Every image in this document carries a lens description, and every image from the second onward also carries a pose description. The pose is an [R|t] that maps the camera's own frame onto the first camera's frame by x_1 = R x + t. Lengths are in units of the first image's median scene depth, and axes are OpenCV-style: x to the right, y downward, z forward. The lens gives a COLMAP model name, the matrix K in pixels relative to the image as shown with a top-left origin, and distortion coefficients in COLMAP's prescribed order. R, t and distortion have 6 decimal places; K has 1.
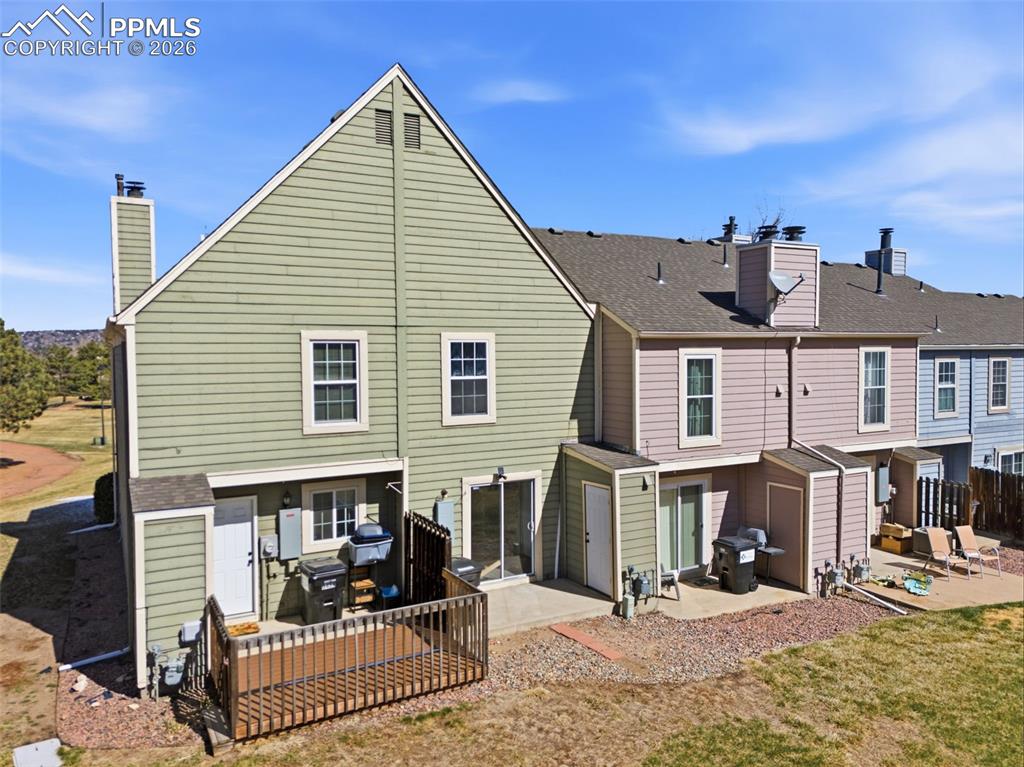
lens RADIAL K [[753.4, 0, 512.0], [0, 753.4, 383.5], [0, 0, 1]] dist [0.099890, -0.097794]
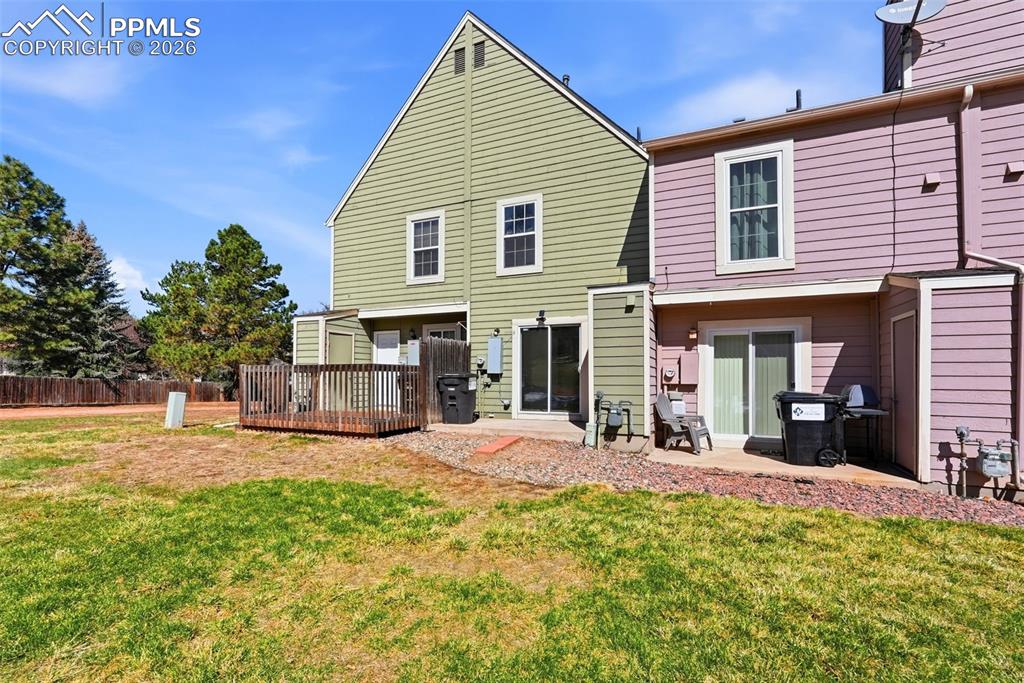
lens RADIAL K [[474.8, 0, 514.5], [0, 474.8, 371.8], [0, 0, 1]] dist [-0.013812, 0.007391]
pose [[0.595222, -0.001597, -0.803559, 0.532485], [-0.043366, 0.998477, -0.034107, 0.230612], [0.802390, 0.055148, 0.594247, 0.557634]]
